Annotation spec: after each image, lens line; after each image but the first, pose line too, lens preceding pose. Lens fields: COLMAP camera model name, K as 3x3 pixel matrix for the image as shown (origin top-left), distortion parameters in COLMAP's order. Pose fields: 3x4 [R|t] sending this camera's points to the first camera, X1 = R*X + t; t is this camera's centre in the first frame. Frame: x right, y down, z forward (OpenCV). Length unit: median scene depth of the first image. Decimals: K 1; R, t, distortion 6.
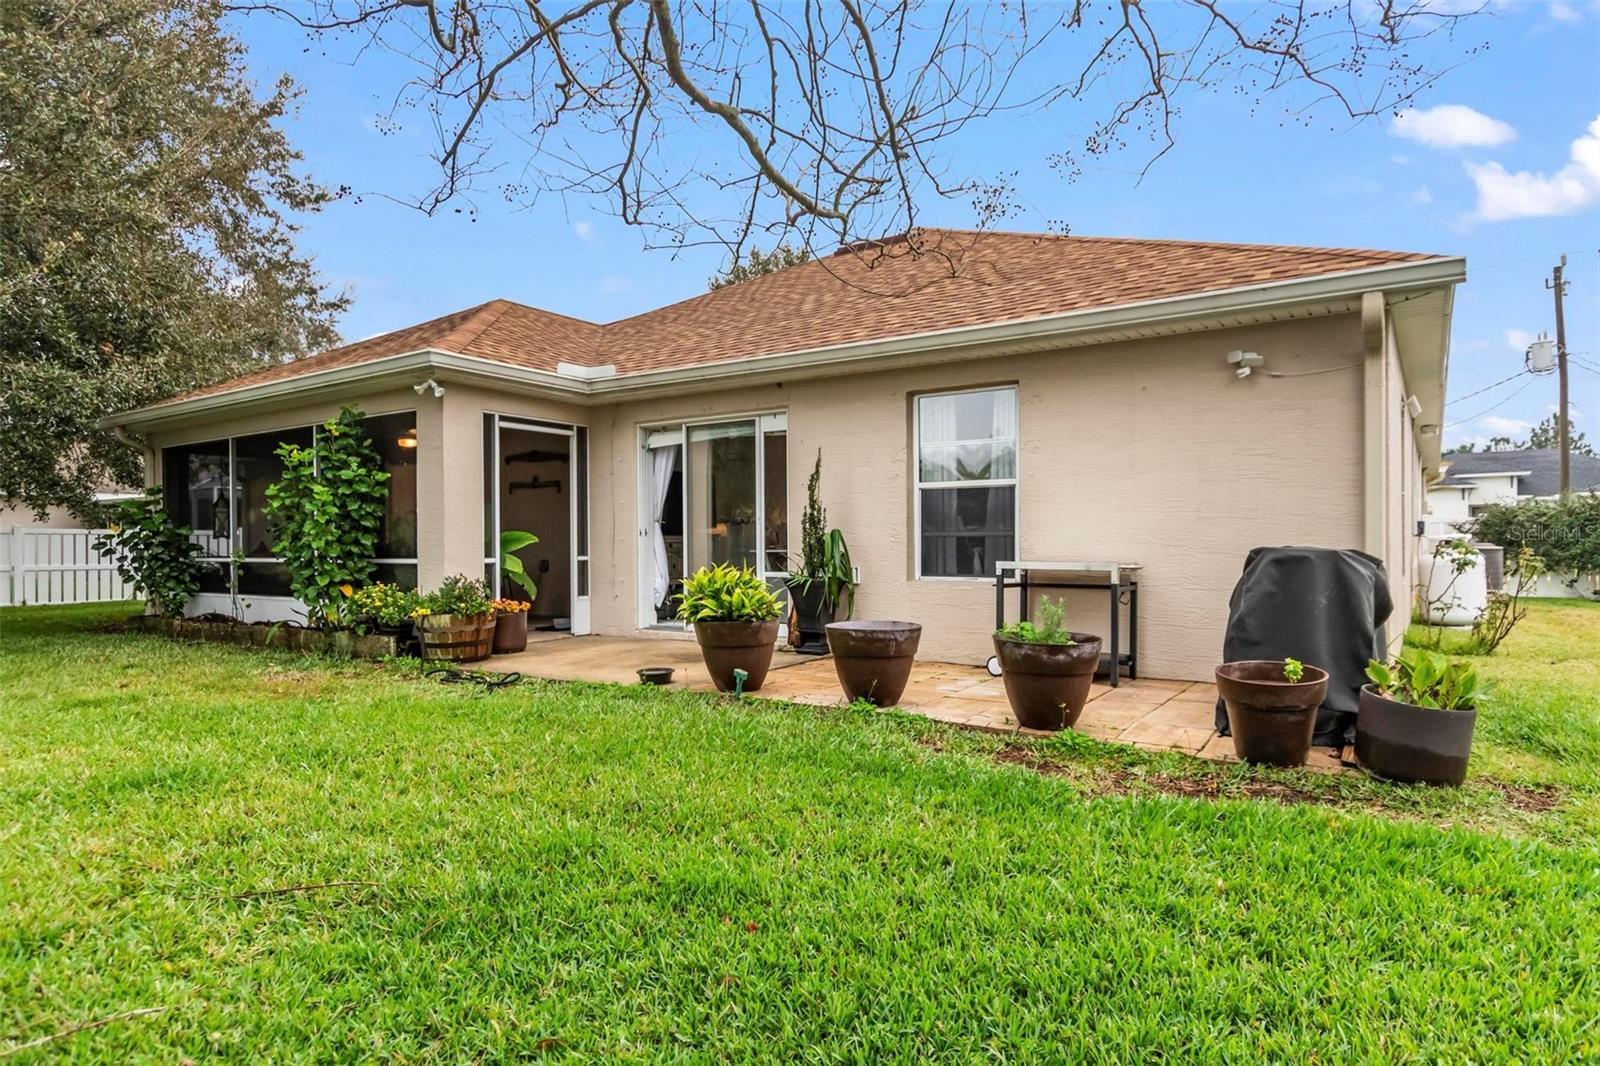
lens RADIAL K [[956.0, 0, 799.0], [0, 956.0, 538.4], [0, 0, 1]] dist [0.000052, -0.000060]
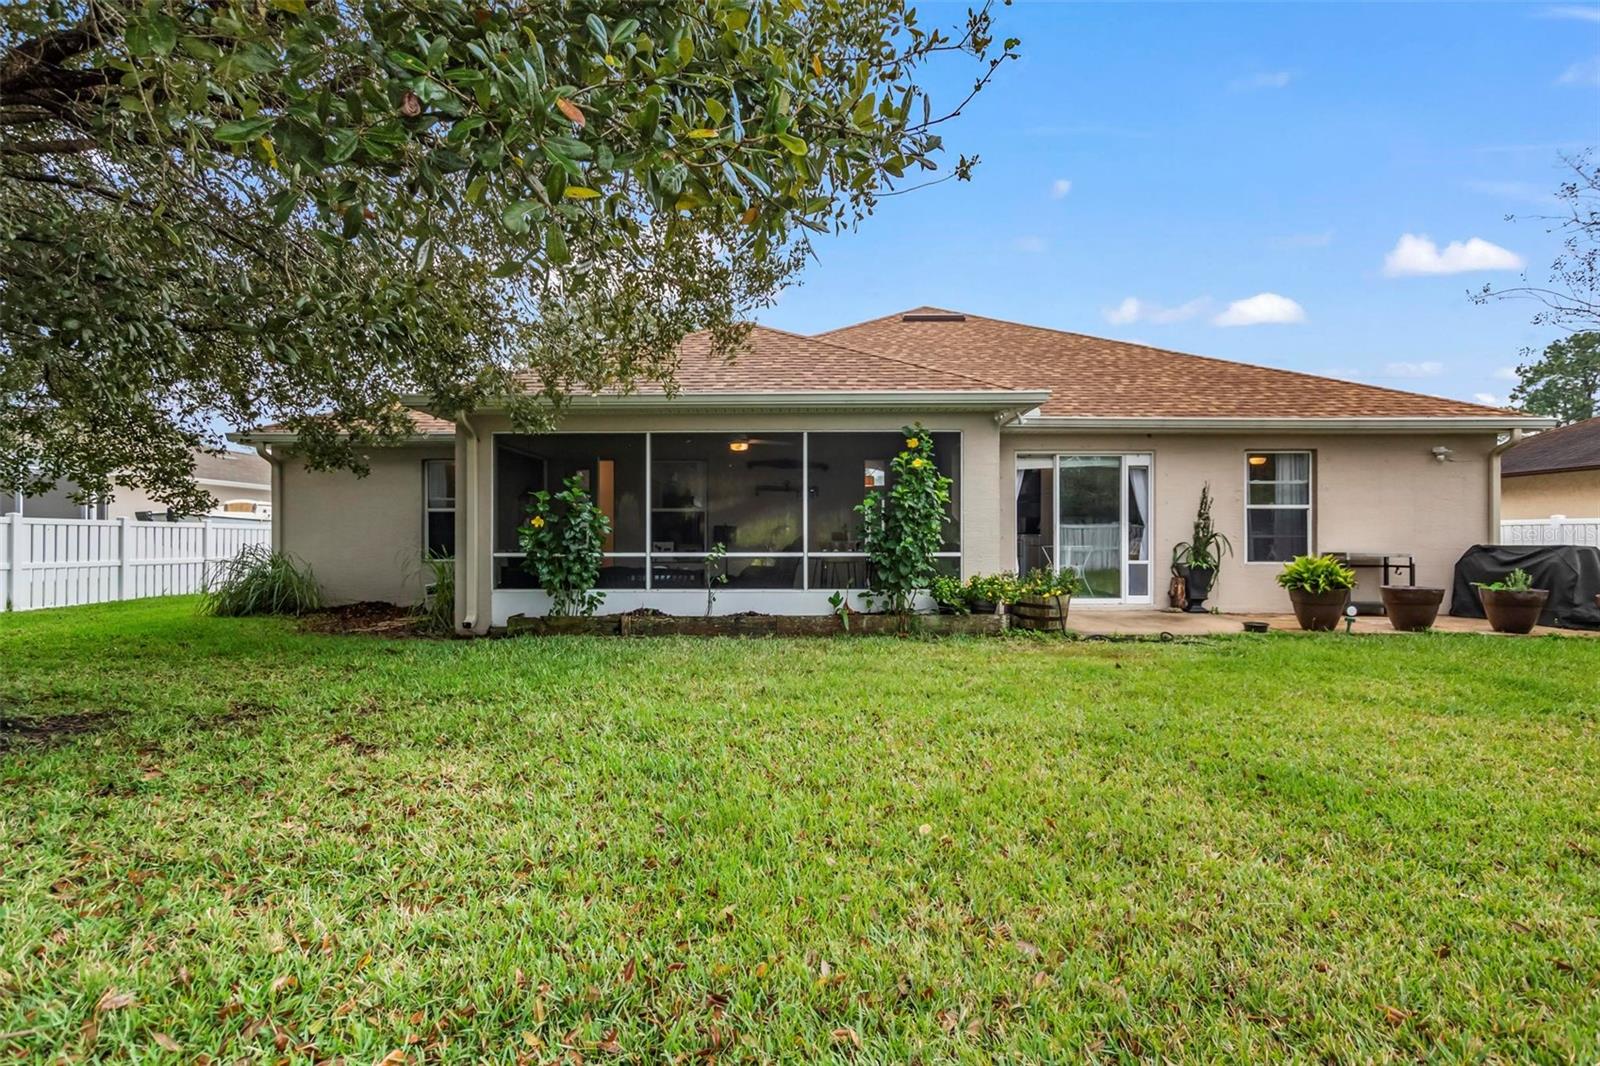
lens RADIAL K [[824.1, 0, 799.9], [0, 824.1, 533.2], [0, 0, 1]] dist [0.000642, 0.000072]
pose [[0.818796, 0.011049, 0.573978, -1.252029], [-0.007399, 0.999935, -0.008694, 0.008244], [-0.574036, 0.002872, 0.818825, 0.268240]]
